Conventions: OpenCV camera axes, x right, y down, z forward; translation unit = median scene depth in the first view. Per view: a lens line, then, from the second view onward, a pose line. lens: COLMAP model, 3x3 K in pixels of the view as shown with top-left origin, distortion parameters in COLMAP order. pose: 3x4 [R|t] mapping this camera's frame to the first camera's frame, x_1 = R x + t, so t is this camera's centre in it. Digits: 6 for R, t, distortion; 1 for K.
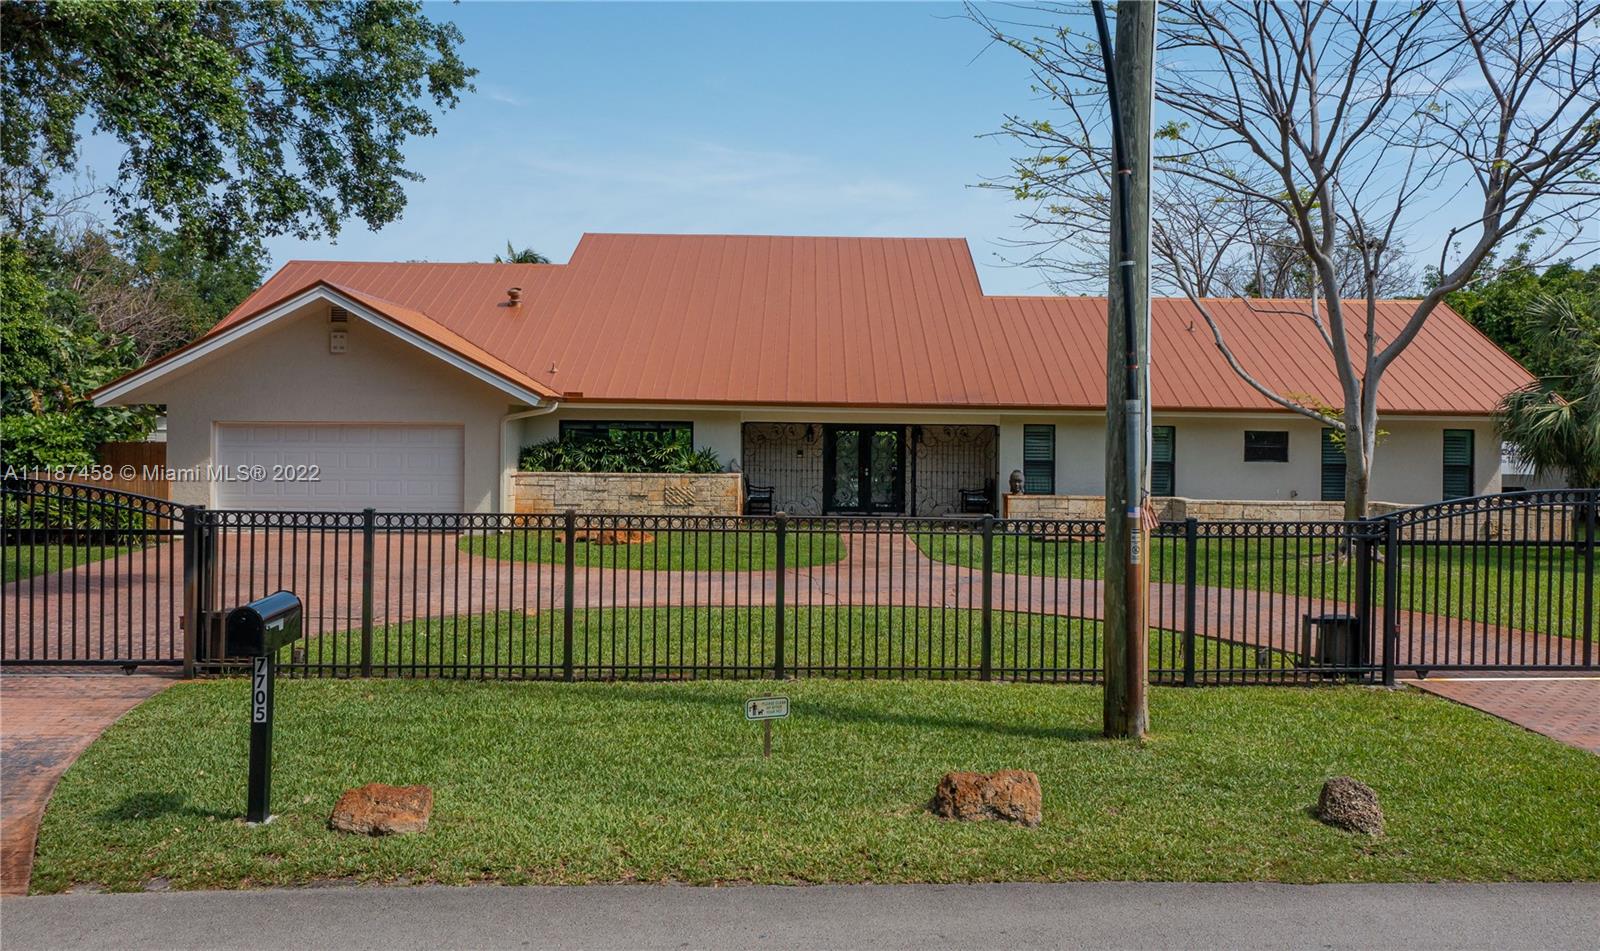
lens RADIAL K [[1130.0, 0, 796.3], [0, 1130.0, 472.6], [0, 0, 1]] dist [0.015499, 0.005606]
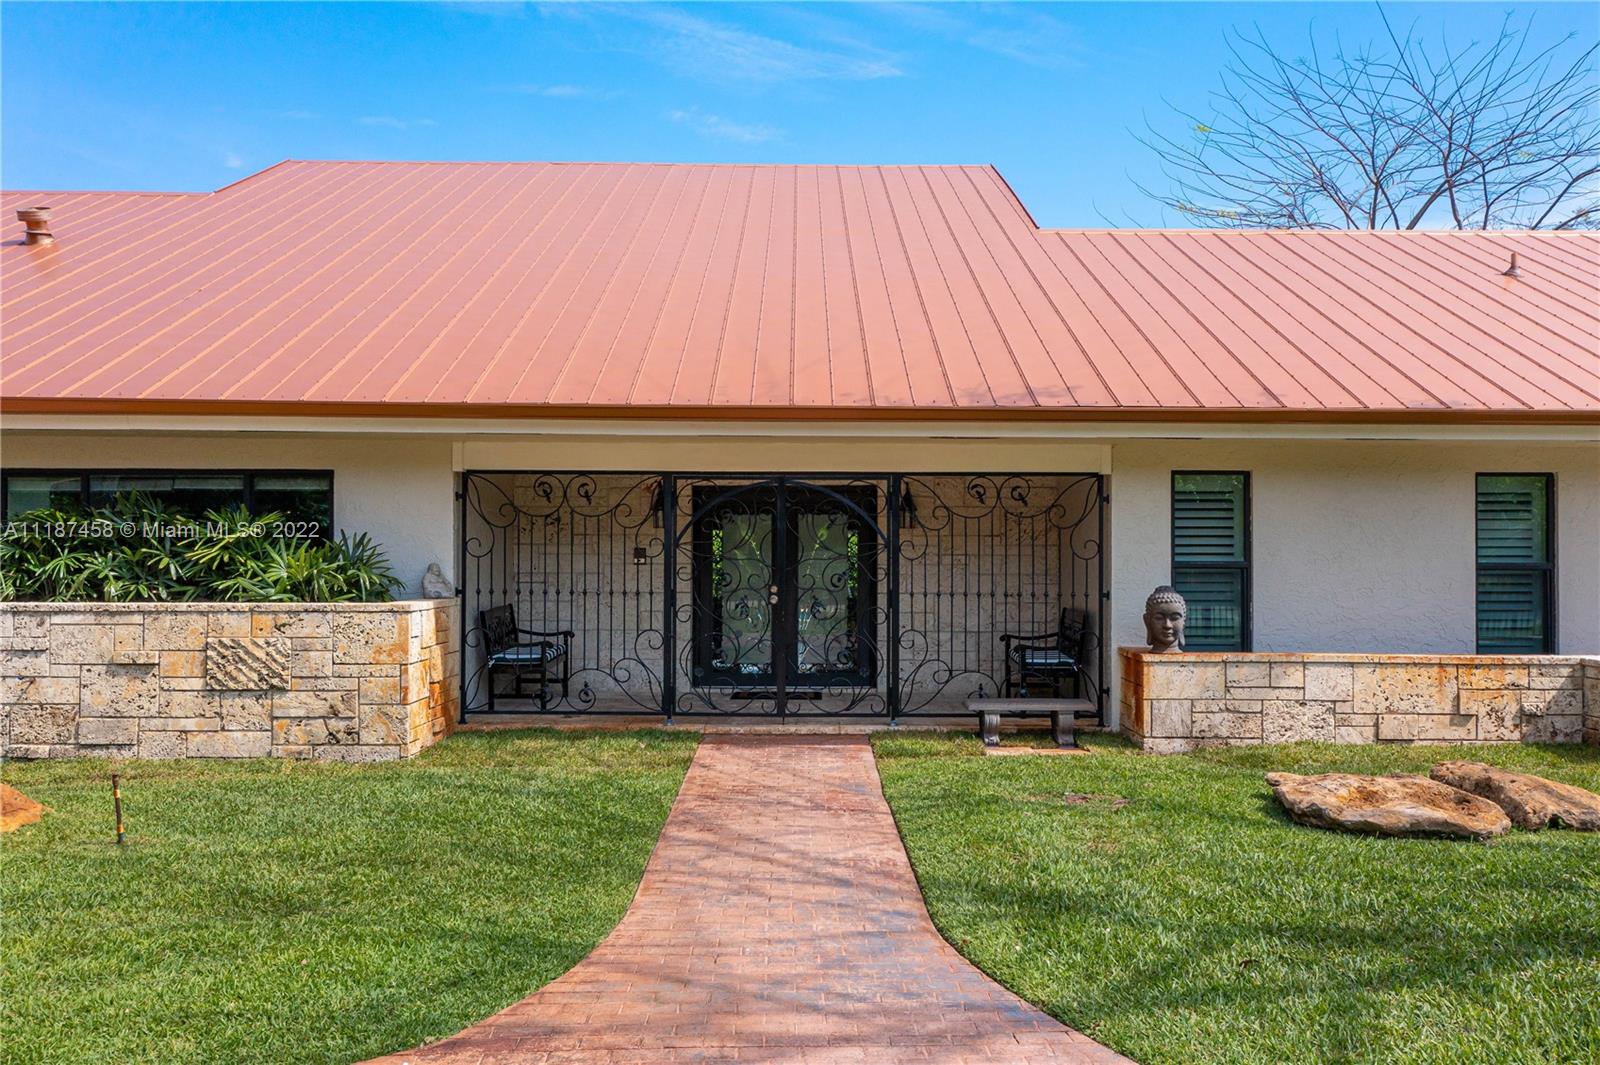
lens RADIAL K [[1263.6, 0, 799.7], [0, 1263.6, 538.2], [0, 0, 1]] dist [0.006710, -0.008991]
pose [[0.999597, -0.005348, 0.027882, 0.061232], [0.006664, 0.998857, -0.047334, 0.000765], [-0.027597, 0.047501, 0.998490, 0.580191]]
